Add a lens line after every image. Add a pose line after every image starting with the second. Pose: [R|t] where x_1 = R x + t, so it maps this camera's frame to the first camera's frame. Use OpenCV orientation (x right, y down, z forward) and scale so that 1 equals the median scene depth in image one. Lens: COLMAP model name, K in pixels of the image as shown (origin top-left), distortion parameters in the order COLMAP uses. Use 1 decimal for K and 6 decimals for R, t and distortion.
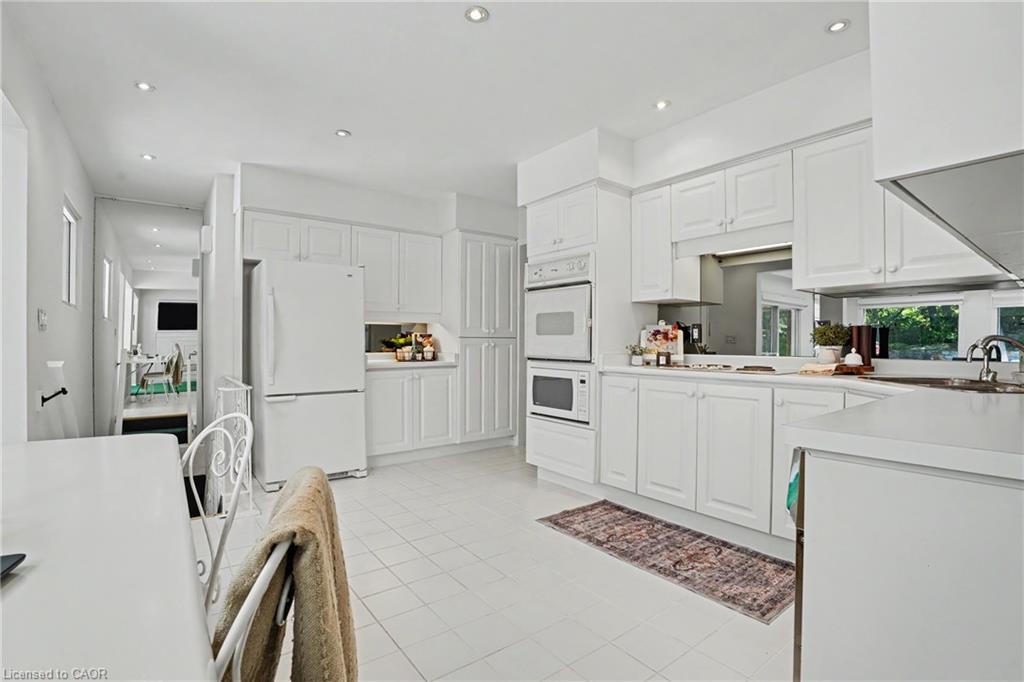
lens RADIAL K [[466.5, 0, 519.4], [0, 466.5, 340.1], [0, 0, 1]] dist [-0.003276, 0.001089]
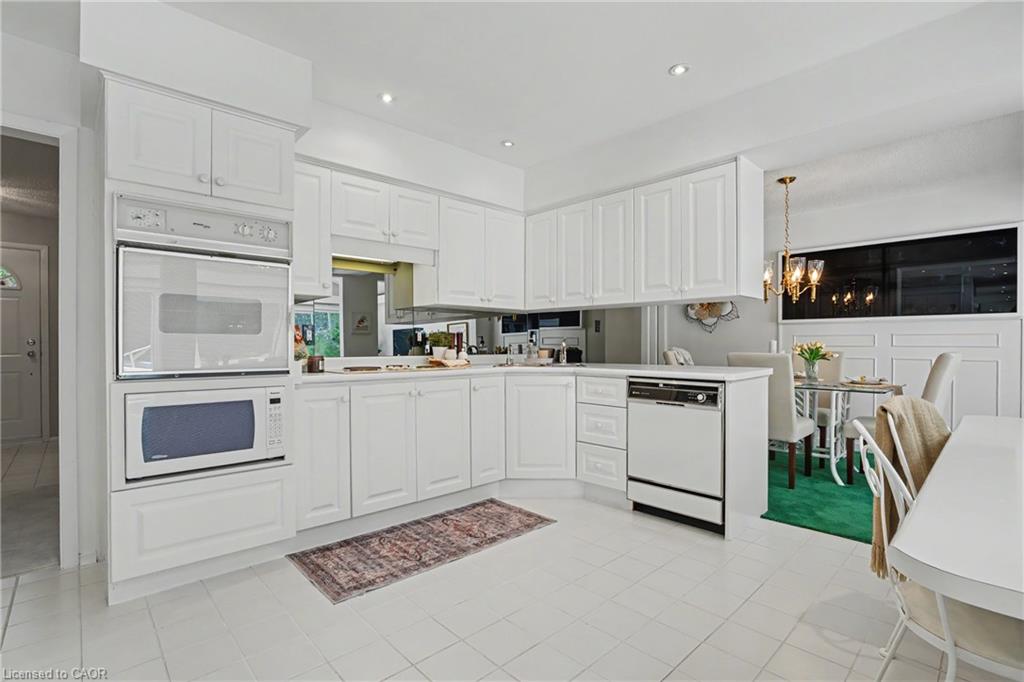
lens RADIAL K [[466.5, 0, 519.4], [0, 466.5, 343.6], [0, 0, 1]] dist [-0.003276, 0.001089]
pose [[-0.040831, -0.000538, 0.999166, -0.693033], [-0.000395, 1.000000, 0.000522, 0.002384], [-0.999166, -0.000373, -0.040831, 0.789834]]
